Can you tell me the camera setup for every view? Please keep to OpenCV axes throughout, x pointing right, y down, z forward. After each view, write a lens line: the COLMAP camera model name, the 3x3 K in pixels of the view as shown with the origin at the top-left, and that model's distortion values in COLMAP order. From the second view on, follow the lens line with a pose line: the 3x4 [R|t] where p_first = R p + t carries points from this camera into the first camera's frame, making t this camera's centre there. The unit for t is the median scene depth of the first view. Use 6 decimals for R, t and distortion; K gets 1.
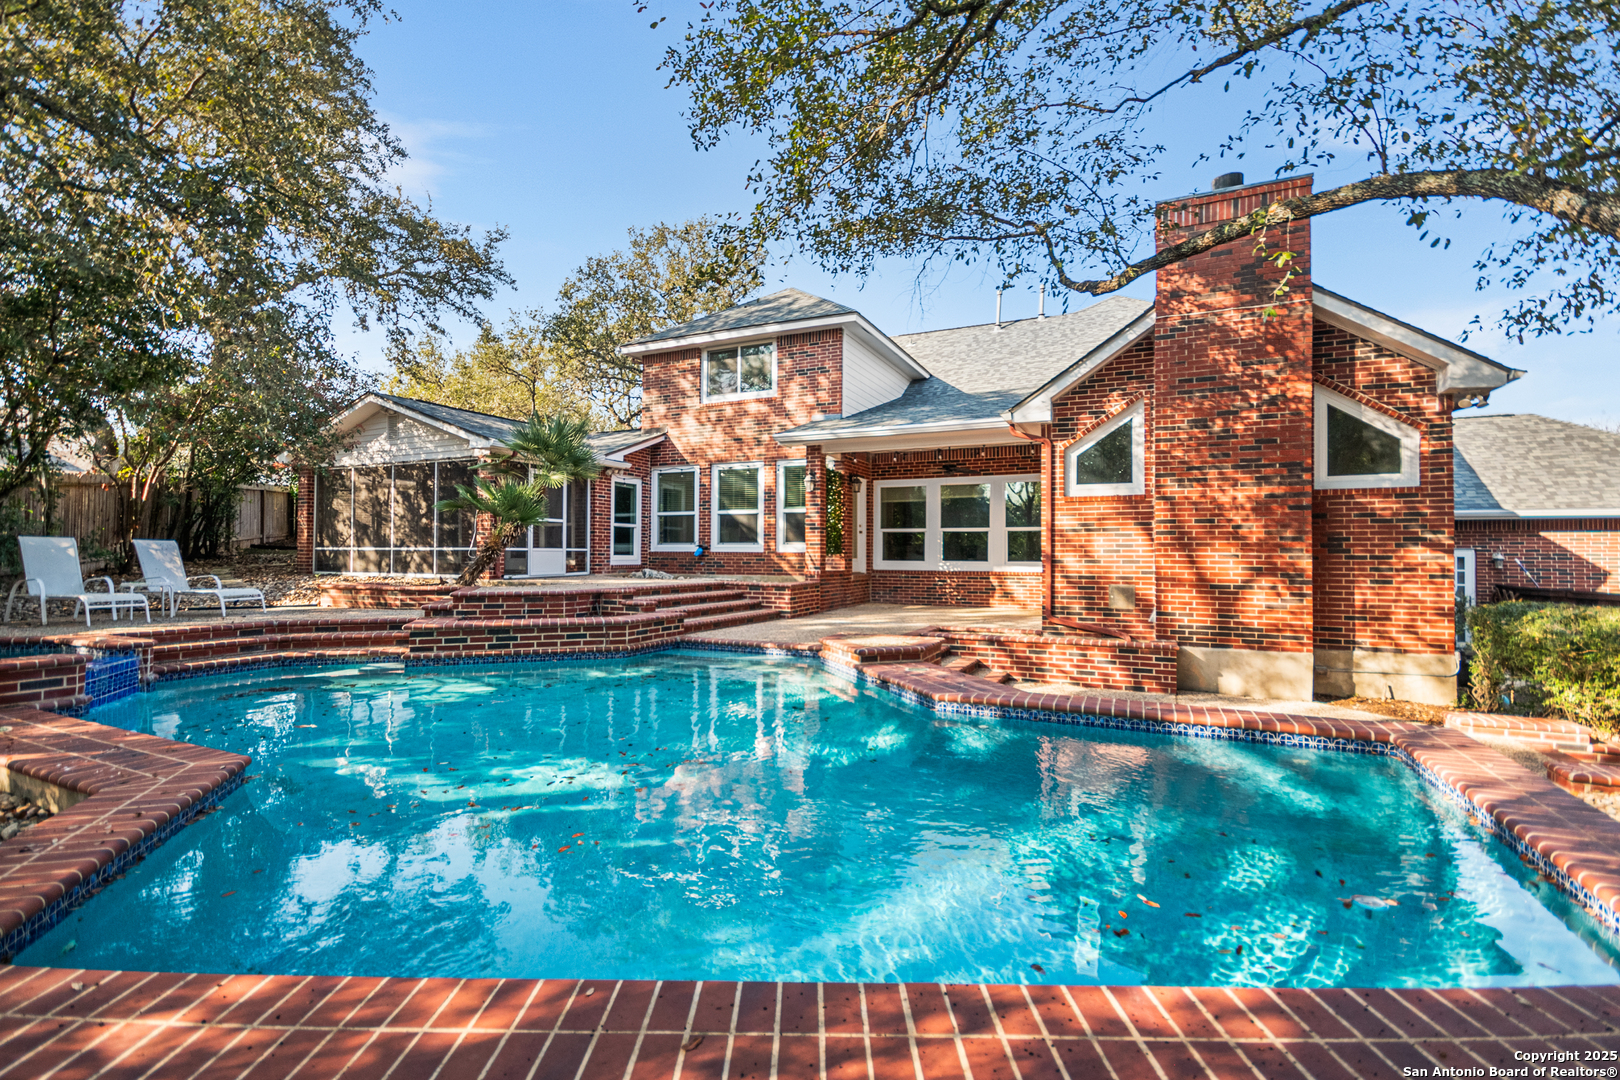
lens RADIAL K [[694.9, 0, 810.0], [0, 694.9, 540.0], [0, 0, 1]] dist [0.001015, 0.000054]
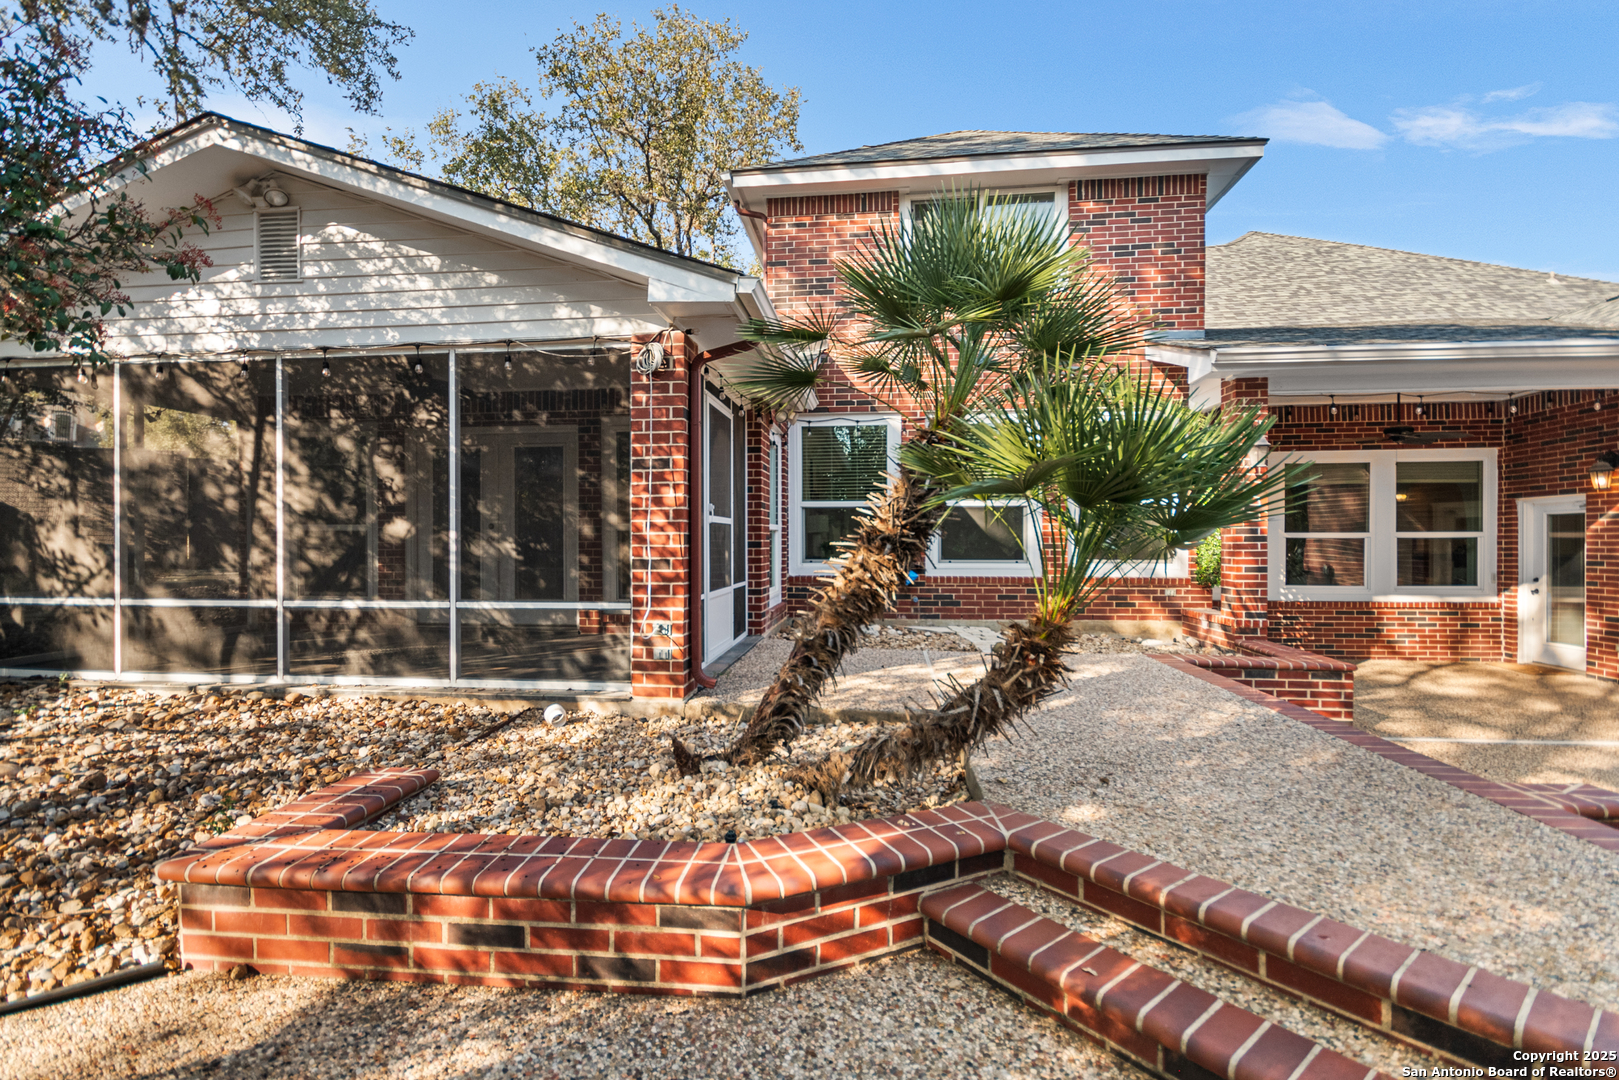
lens RADIAL K [[726.5, 0, 797.9], [0, 726.5, 535.8], [0, 0, 1]] dist [-0.003183, -0.000486]
pose [[0.946827, -0.008028, 0.321642, -0.455975], [0.006069, 0.999956, 0.007093, -0.023413], [-0.321685, -0.004764, 0.946835, 0.564682]]
